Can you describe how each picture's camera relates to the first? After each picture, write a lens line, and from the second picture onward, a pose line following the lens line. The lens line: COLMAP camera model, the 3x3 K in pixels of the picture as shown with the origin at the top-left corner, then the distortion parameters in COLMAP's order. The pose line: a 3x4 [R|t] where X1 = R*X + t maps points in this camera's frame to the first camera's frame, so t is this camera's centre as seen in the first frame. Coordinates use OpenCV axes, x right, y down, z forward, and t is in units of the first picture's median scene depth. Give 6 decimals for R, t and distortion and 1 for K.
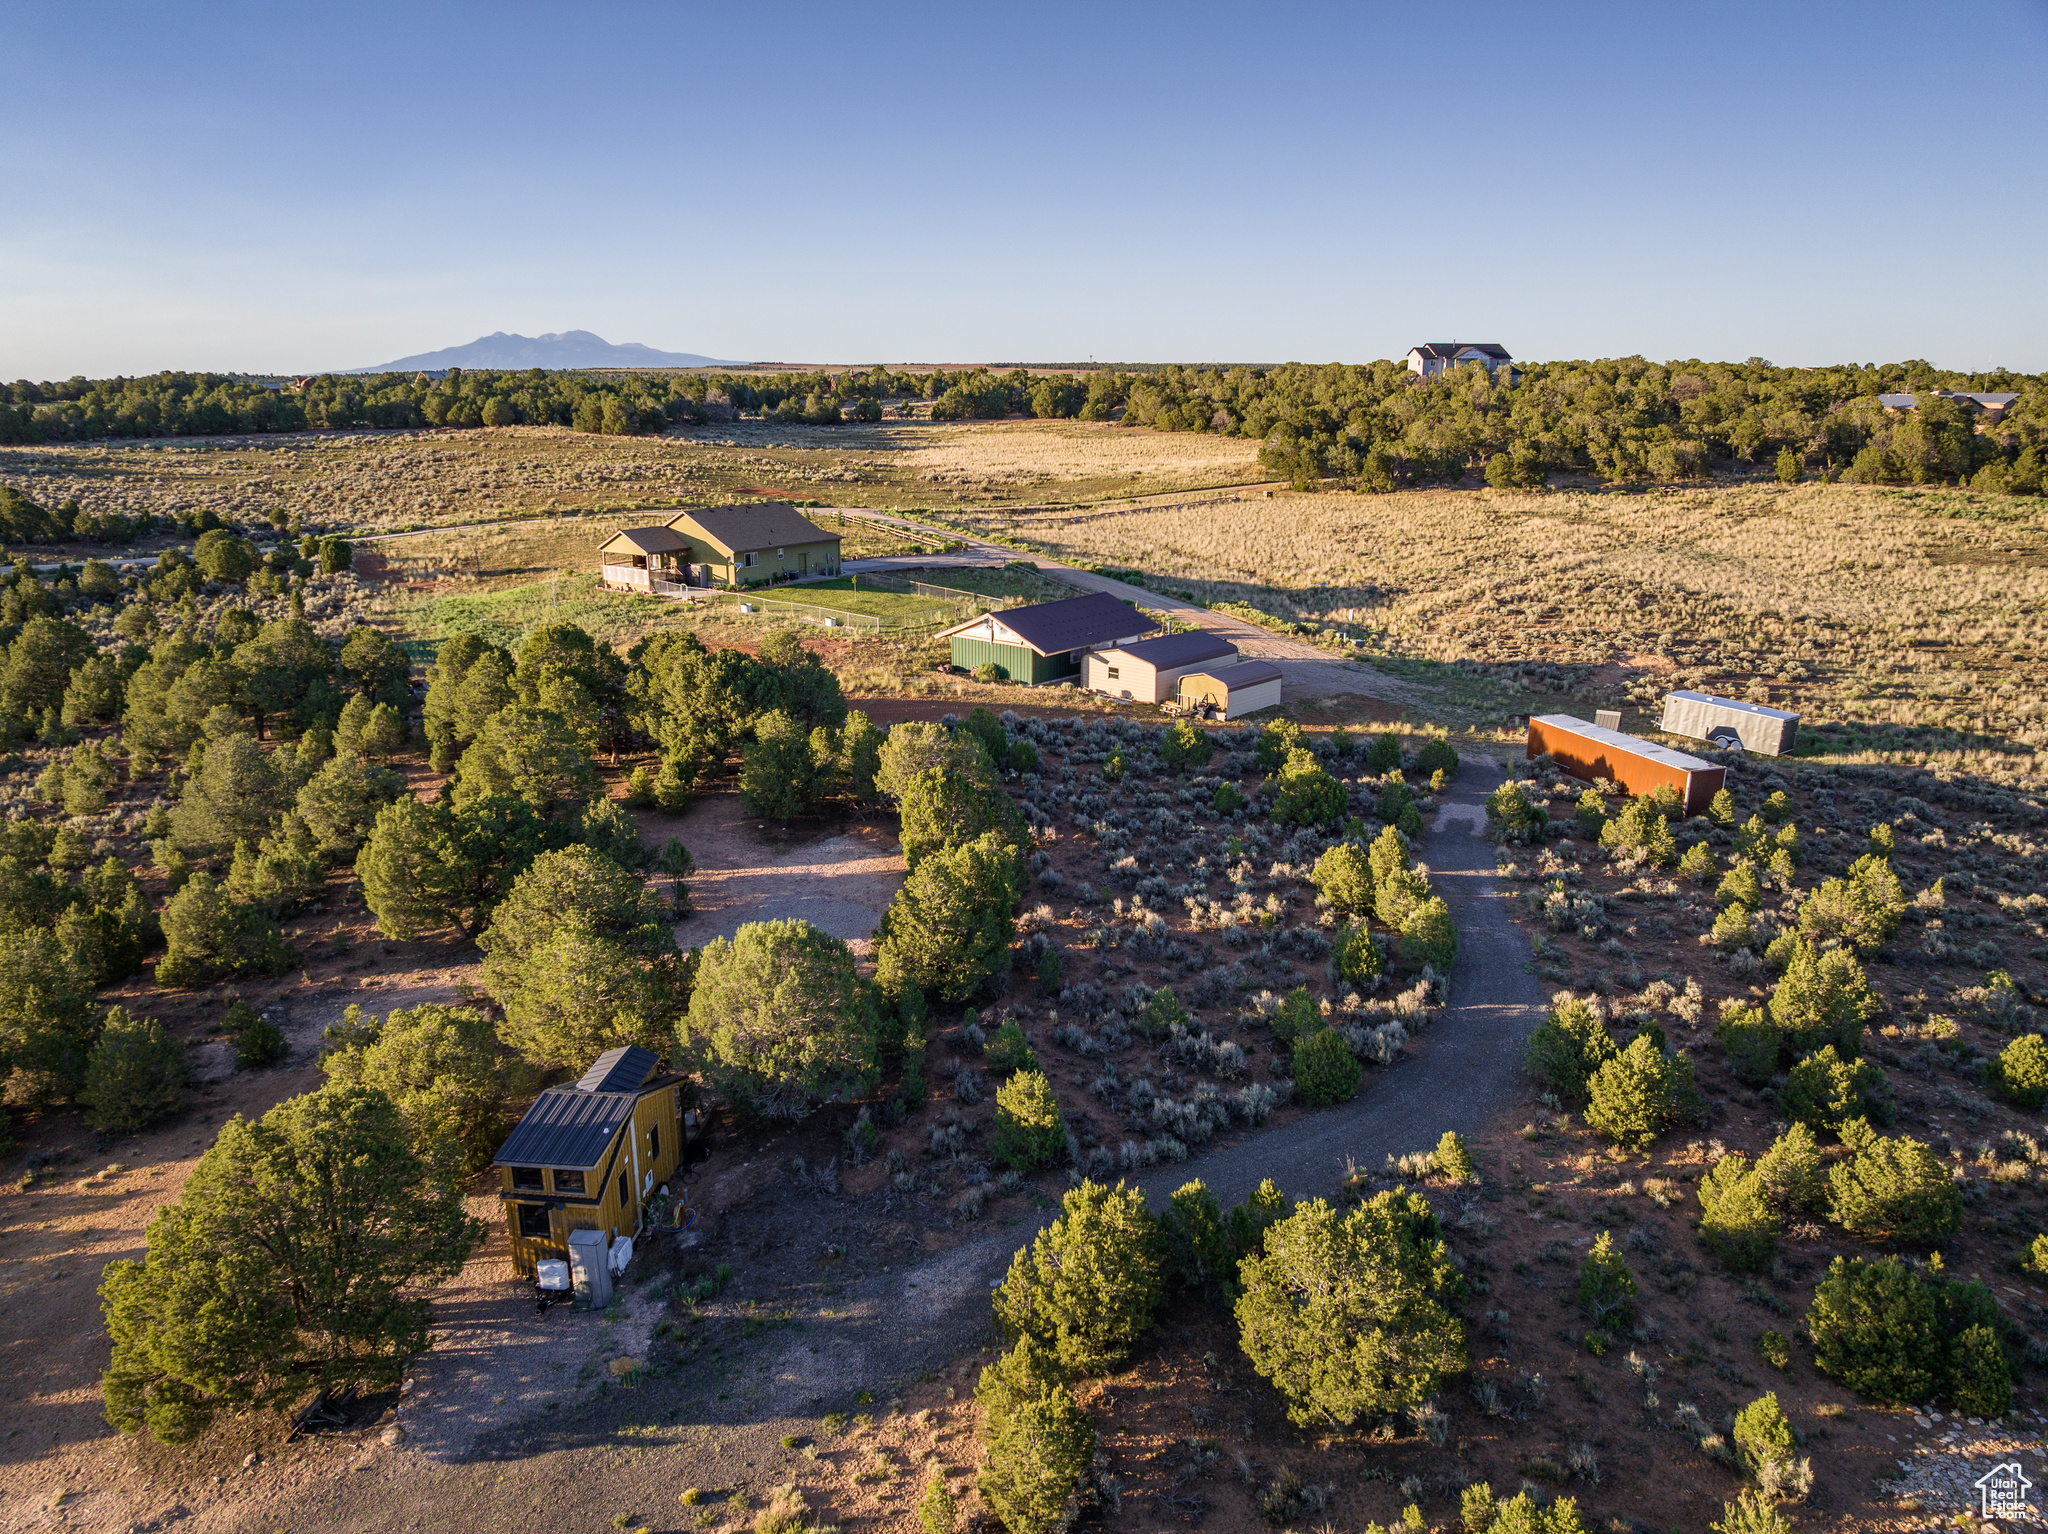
lens RADIAL K [[1446.7, 0, 1026.0], [0, 1446.7, 764.5], [0, 0, 1]] dist [-0.045491, 0.016797]
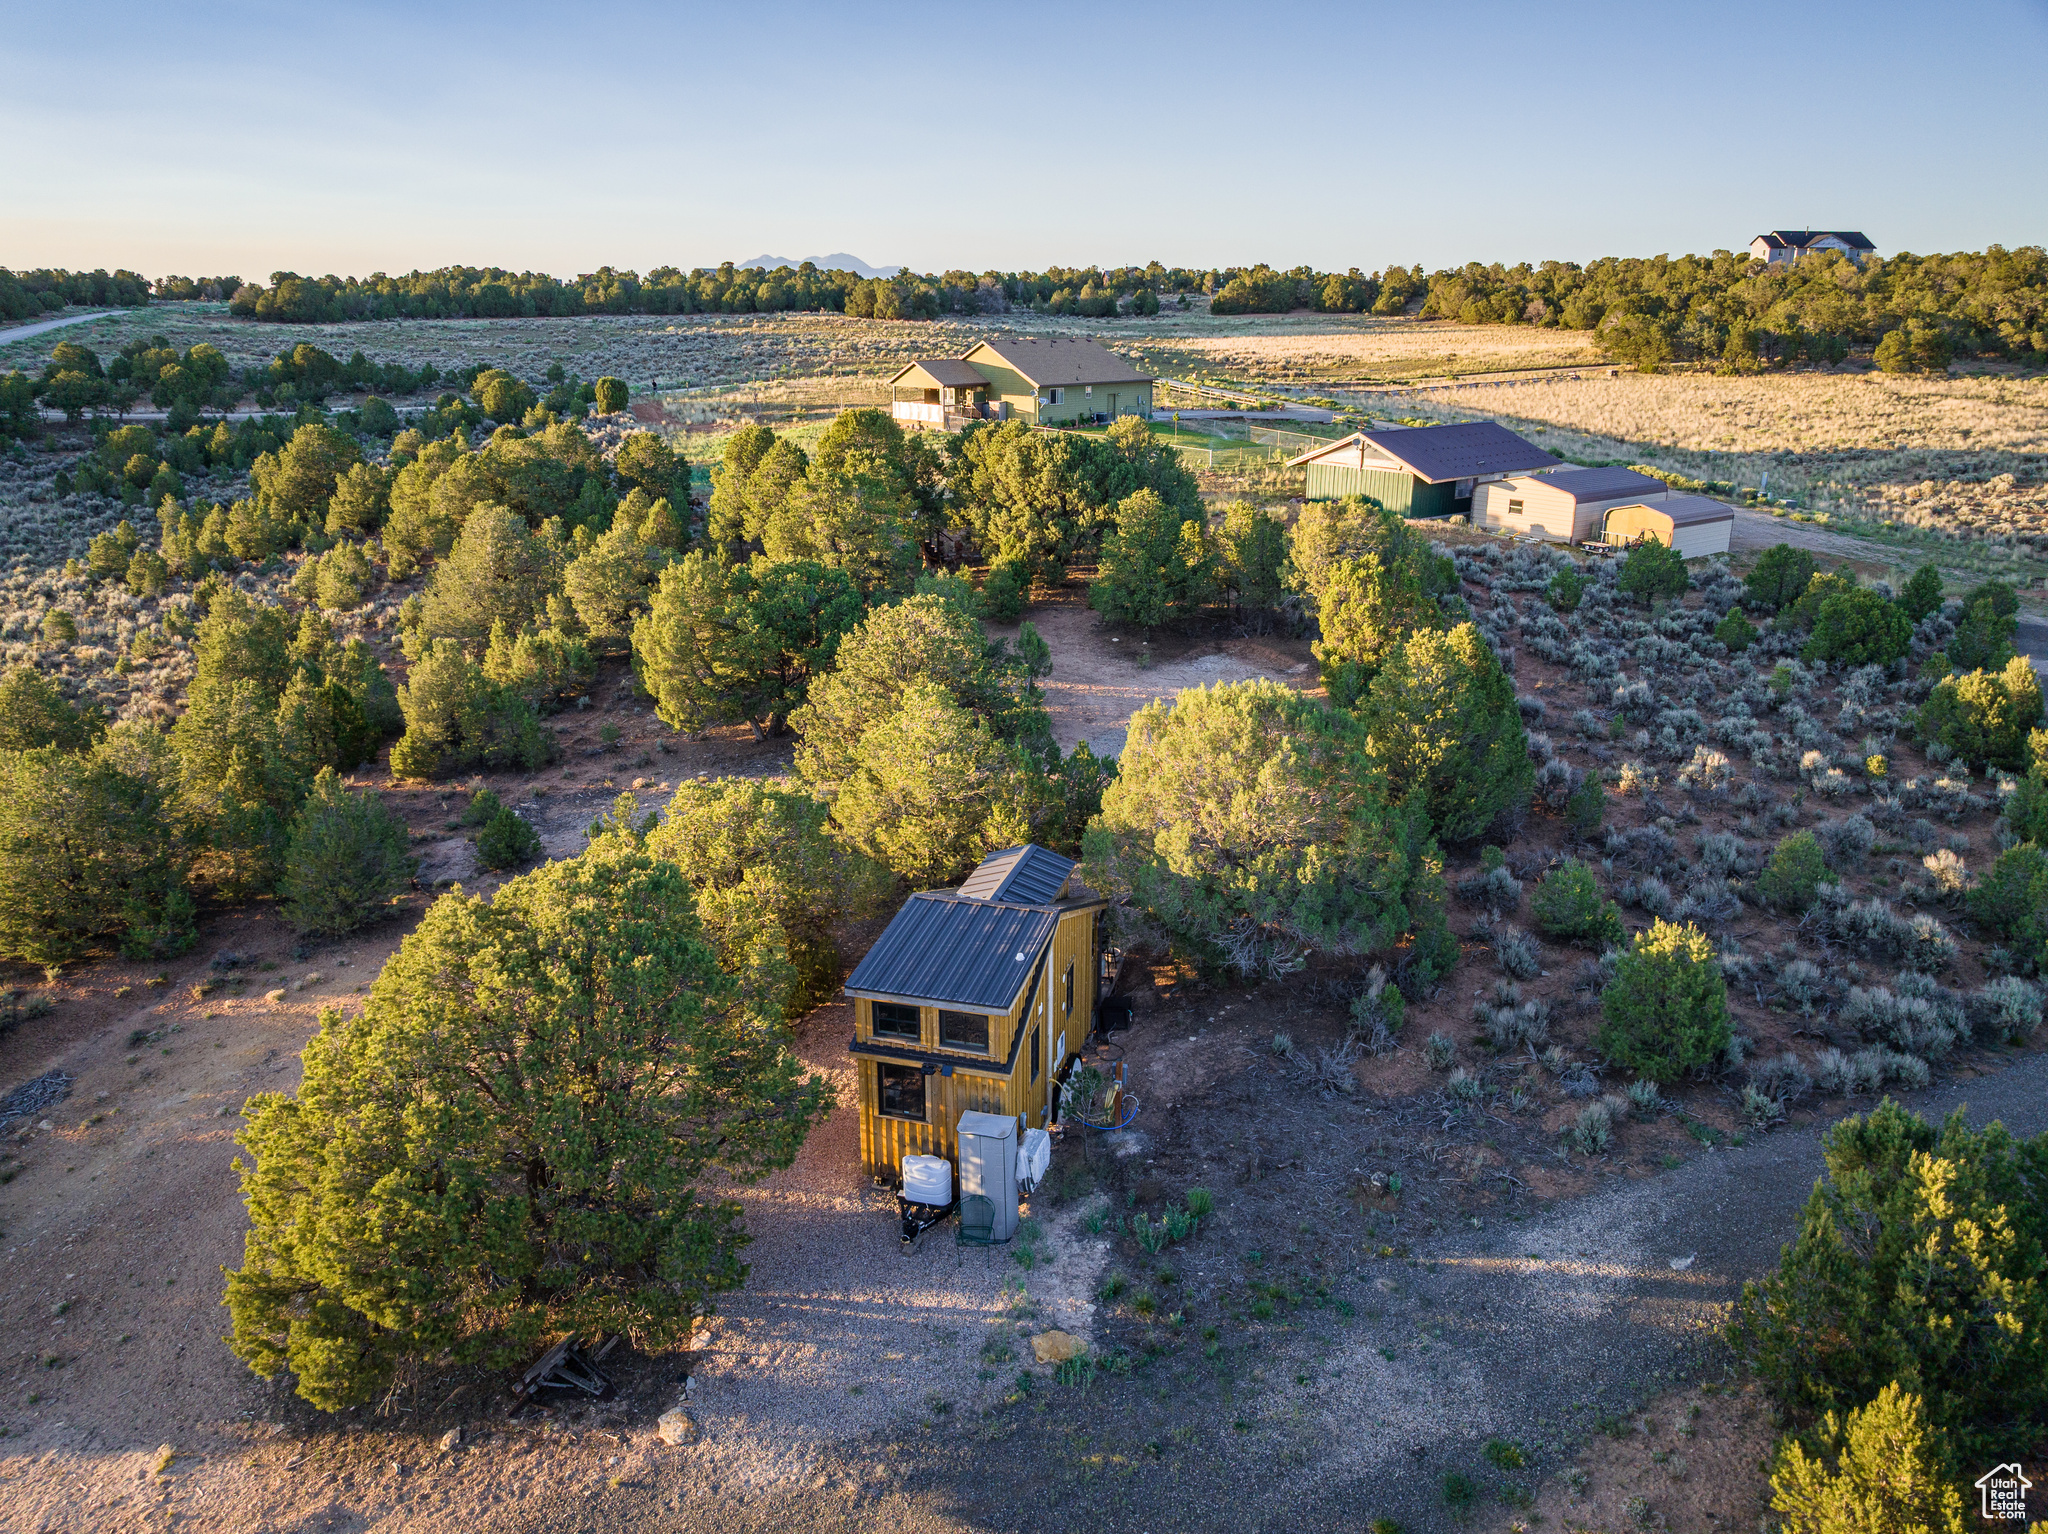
lens RADIAL K [[1446.7, 0, 1022.9], [0, 1446.7, 775.5], [0, 0, 1]] dist [-0.045491, 0.016797]
pose [[0.985387, 0.054142, -0.161494, -0.113678], [-0.045372, 0.997313, 0.057512, 0.082562], [0.164174, -0.049344, 0.985196, 0.230580]]
